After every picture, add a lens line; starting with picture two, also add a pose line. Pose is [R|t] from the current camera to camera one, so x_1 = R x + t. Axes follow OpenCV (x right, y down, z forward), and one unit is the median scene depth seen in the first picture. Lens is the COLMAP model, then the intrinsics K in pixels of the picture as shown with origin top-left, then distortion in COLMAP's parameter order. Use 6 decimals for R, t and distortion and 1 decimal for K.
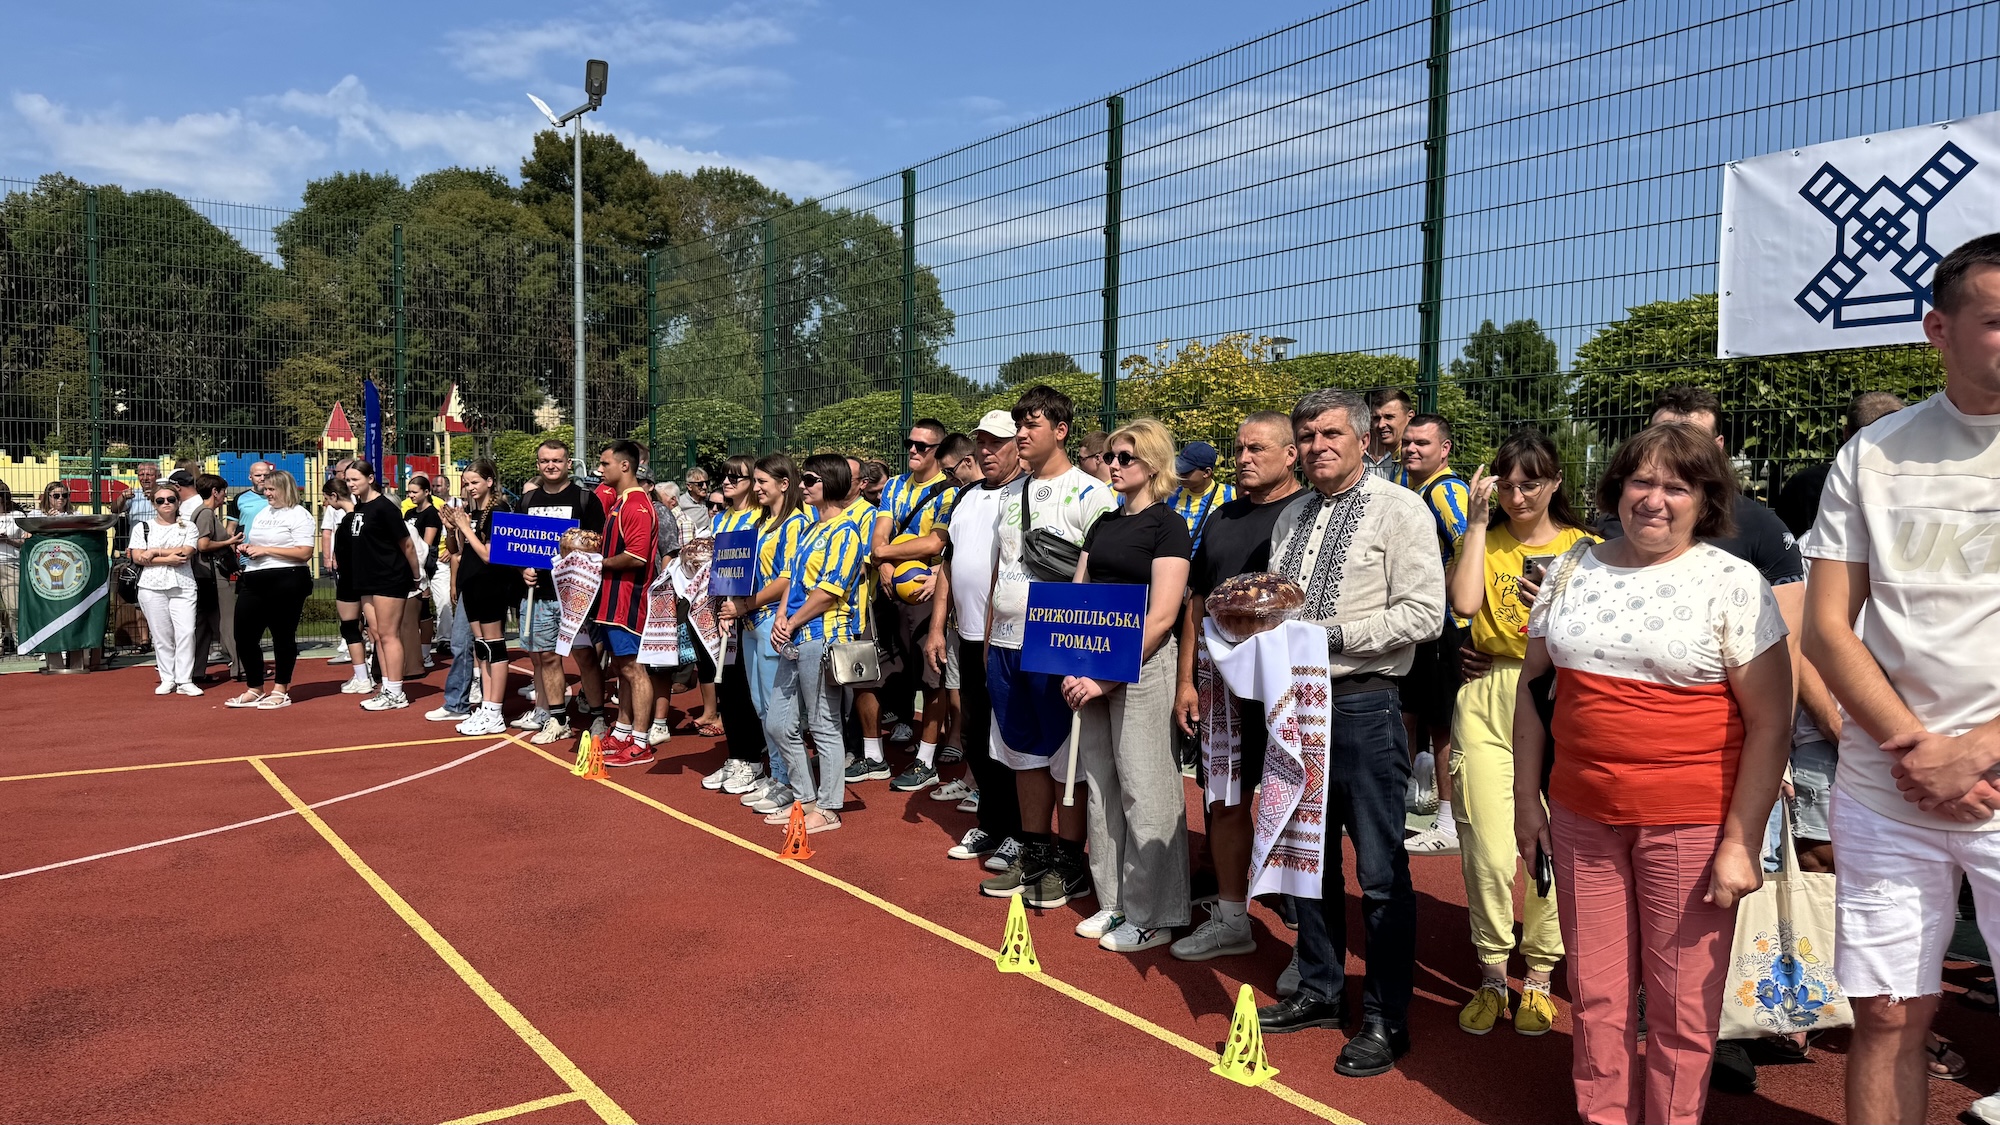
lens RADIAL K [[1391.5, 0, 989.6], [0, 1391.5, 578.1], [0, 0, 1]] dist [0.006097, -0.003545]
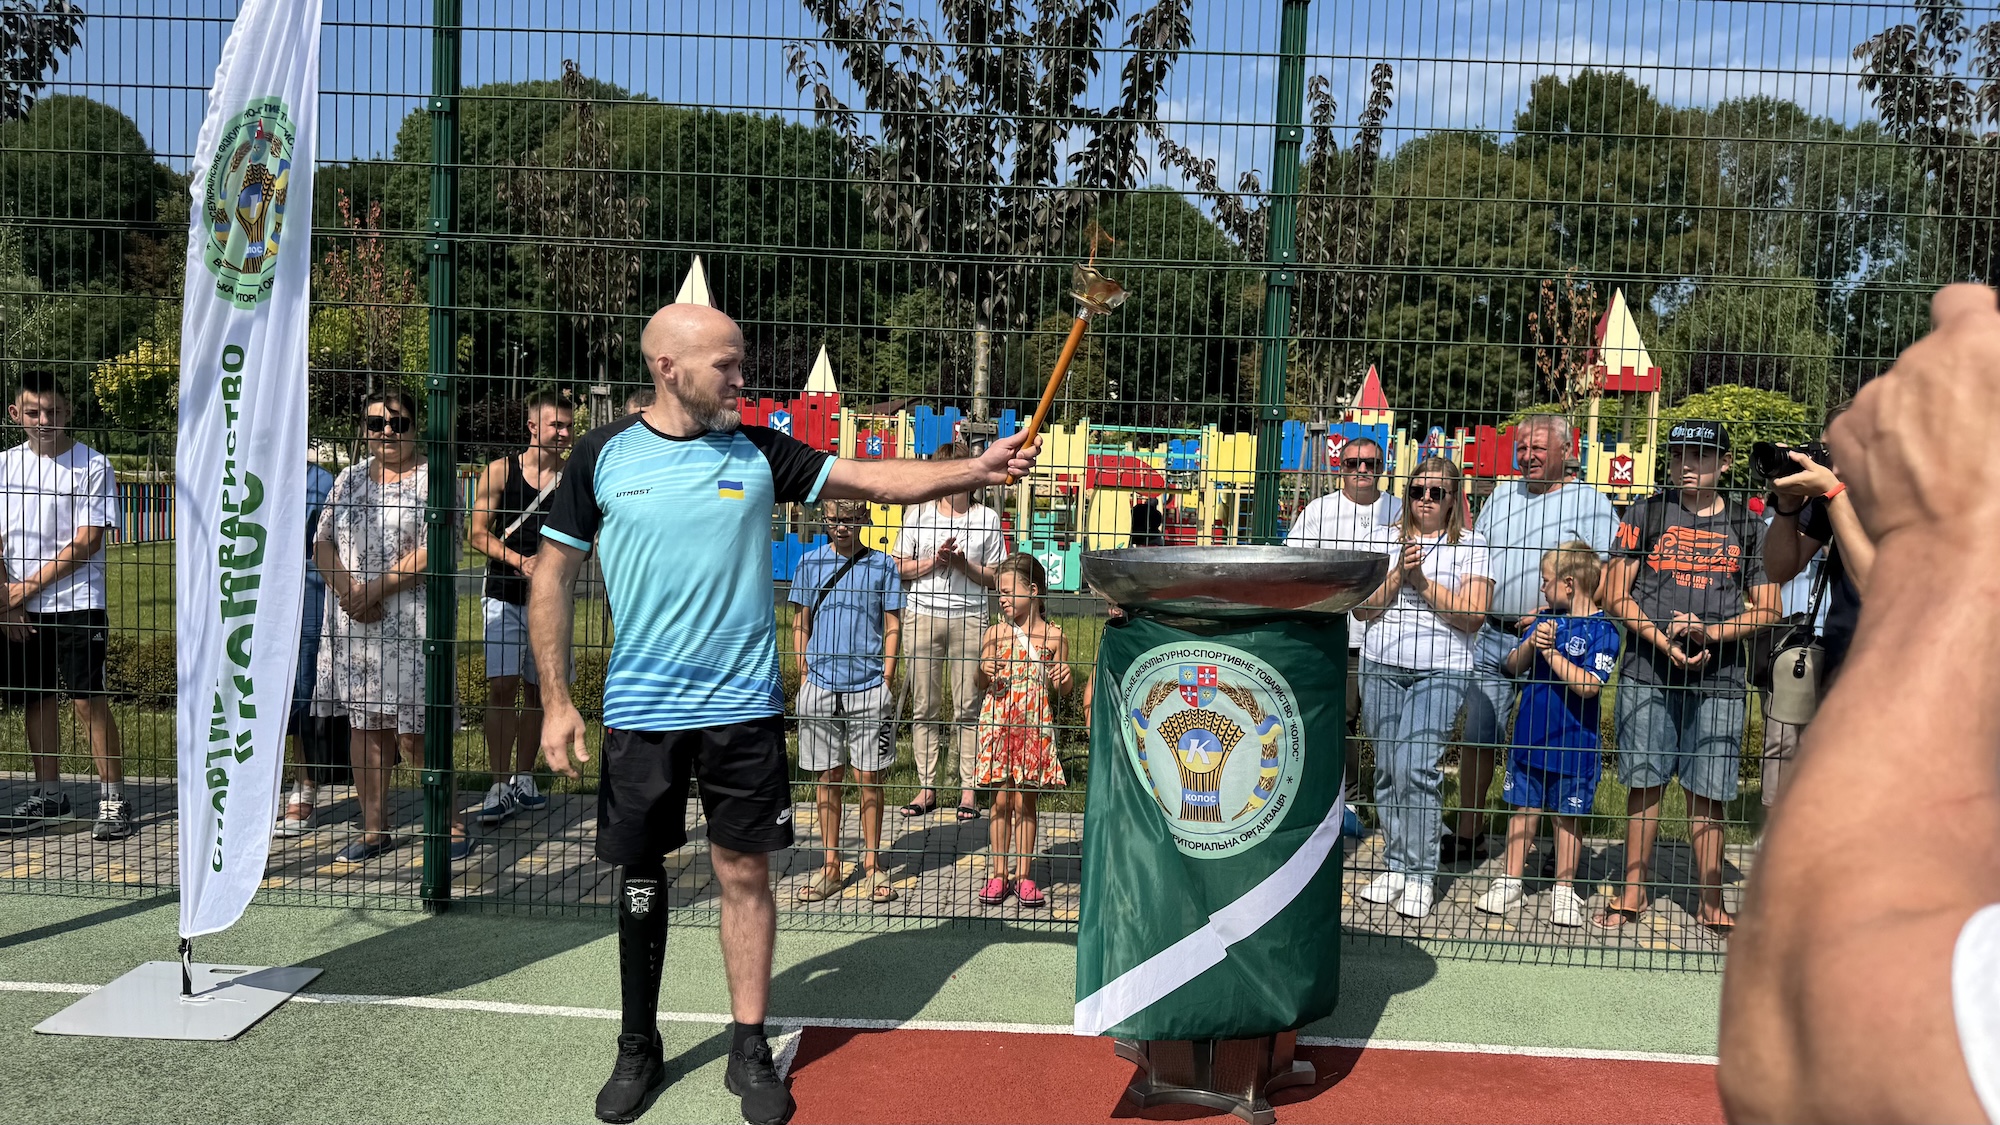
lens RADIAL K [[1391.5, 0, 989.6], [0, 1391.5, 578.1], [0, 0, 1]] dist [0.006097, -0.003545]
pose [[0.801207, 0.061781, -0.595190, -0.350998], [-0.056120, 0.998030, 0.028050, -0.029829], [0.595750, 0.010928, 0.803096, 0.488484]]
